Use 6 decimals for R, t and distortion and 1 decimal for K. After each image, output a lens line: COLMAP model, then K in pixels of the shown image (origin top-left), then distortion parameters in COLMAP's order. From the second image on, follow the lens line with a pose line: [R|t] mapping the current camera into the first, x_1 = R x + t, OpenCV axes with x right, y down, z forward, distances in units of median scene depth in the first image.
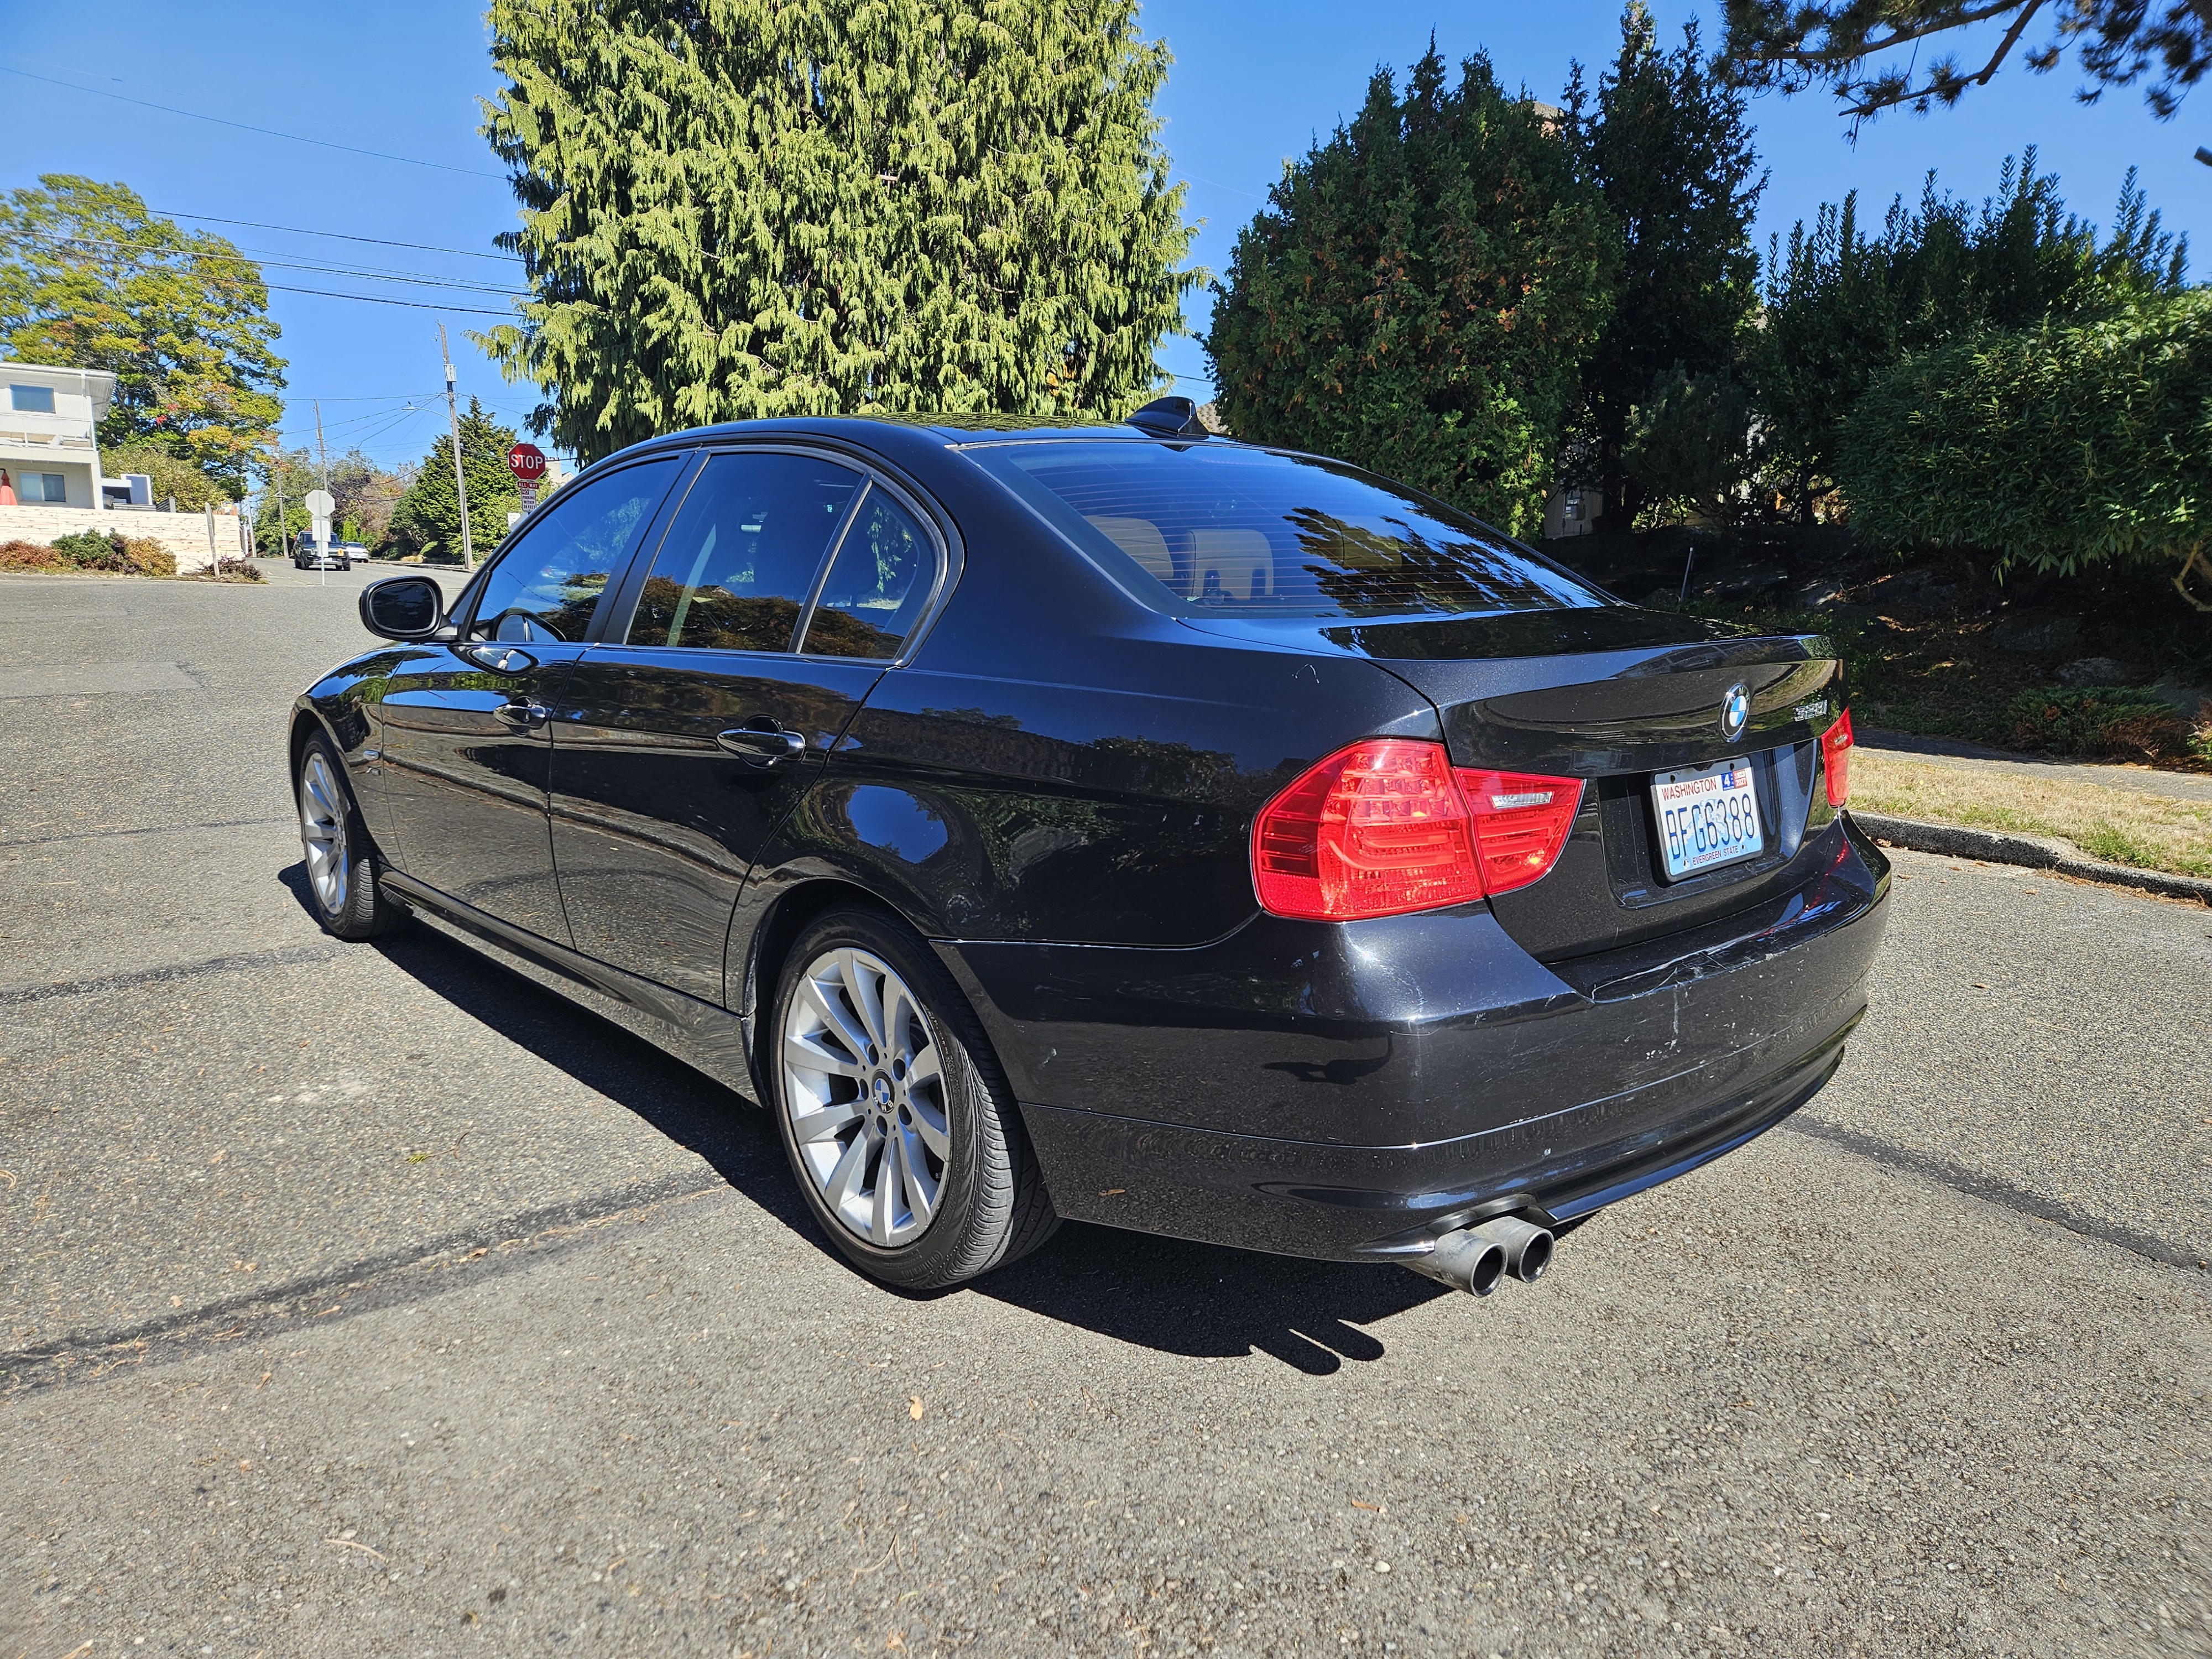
lens RADIAL K [[1478.2, 0, 1106.0], [0, 1478.2, 829.5], [0, 0, 1]] dist [0.020097, -0.025150]
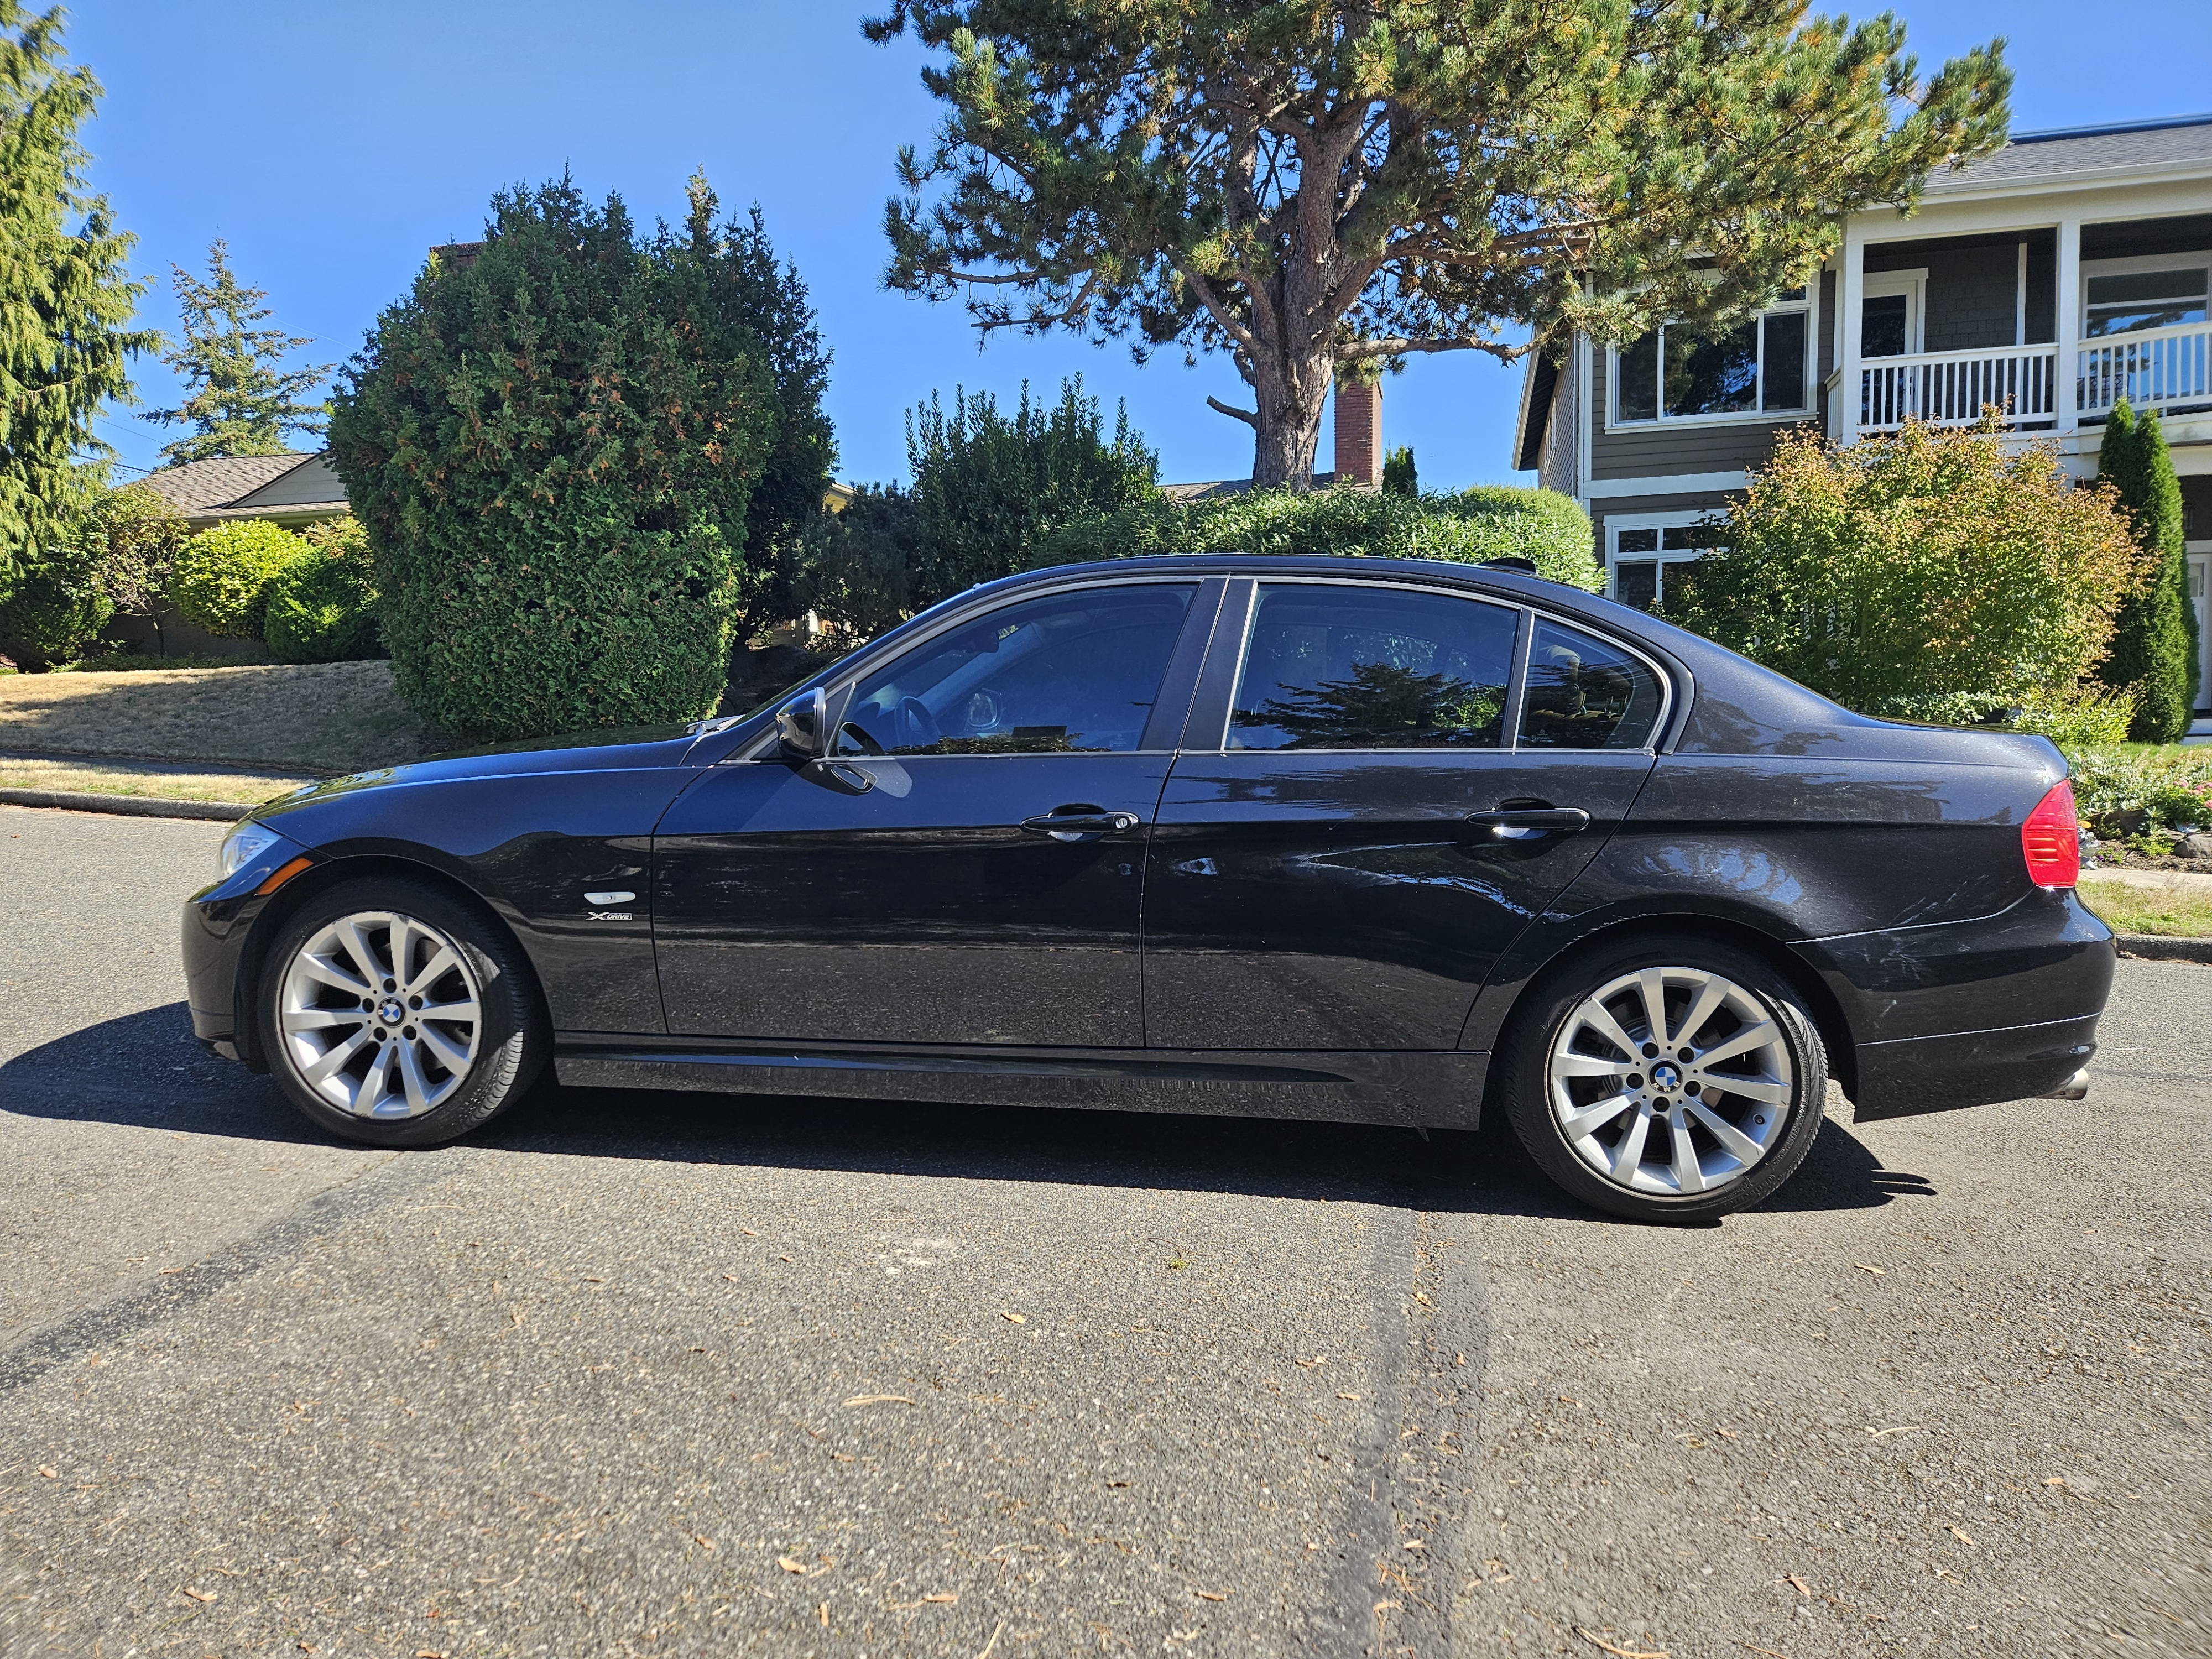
lens RADIAL K [[1474.7, 0, 1105.7], [0, 1474.7, 763.6], [0, 0, 1]] dist [0.006665, -0.002158]
pose [[0.744736, -0.019829, 0.667064, -0.226835], [0.098797, 0.991820, -0.080818, -0.006974], [-0.660005, 0.126092, 0.740604, 0.051848]]
